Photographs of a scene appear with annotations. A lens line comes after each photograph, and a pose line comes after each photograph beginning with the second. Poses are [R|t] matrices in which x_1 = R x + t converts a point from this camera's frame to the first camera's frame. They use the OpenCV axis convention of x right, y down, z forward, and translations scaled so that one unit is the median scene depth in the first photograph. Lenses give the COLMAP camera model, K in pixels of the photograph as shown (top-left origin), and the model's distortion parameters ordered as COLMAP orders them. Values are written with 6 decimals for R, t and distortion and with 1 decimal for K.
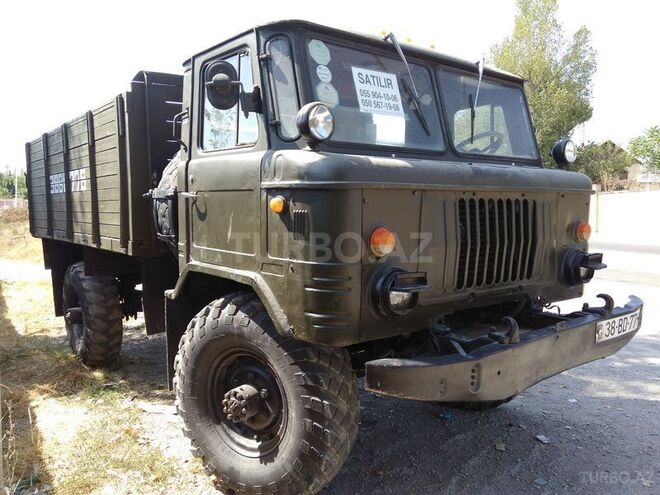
lens RADIAL K [[511.6, 0, 330.0], [0, 511.6, 247.5], [0, 0, 1]] dist [0.099424, -0.134018]
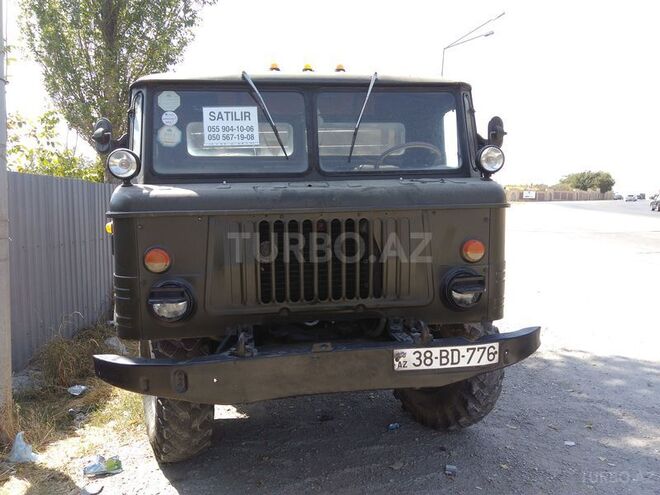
lens RADIAL K [[502.6, 0, 330.0], [0, 502.6, 247.5], [0, 0, 1]] dist [0.053524, 0.000334]
pose [[0.867780, 0.029547, -0.496069, 0.871713], [-0.017981, 0.999444, 0.028076, -0.068622], [0.496623, -0.015444, 0.867829, 0.137148]]
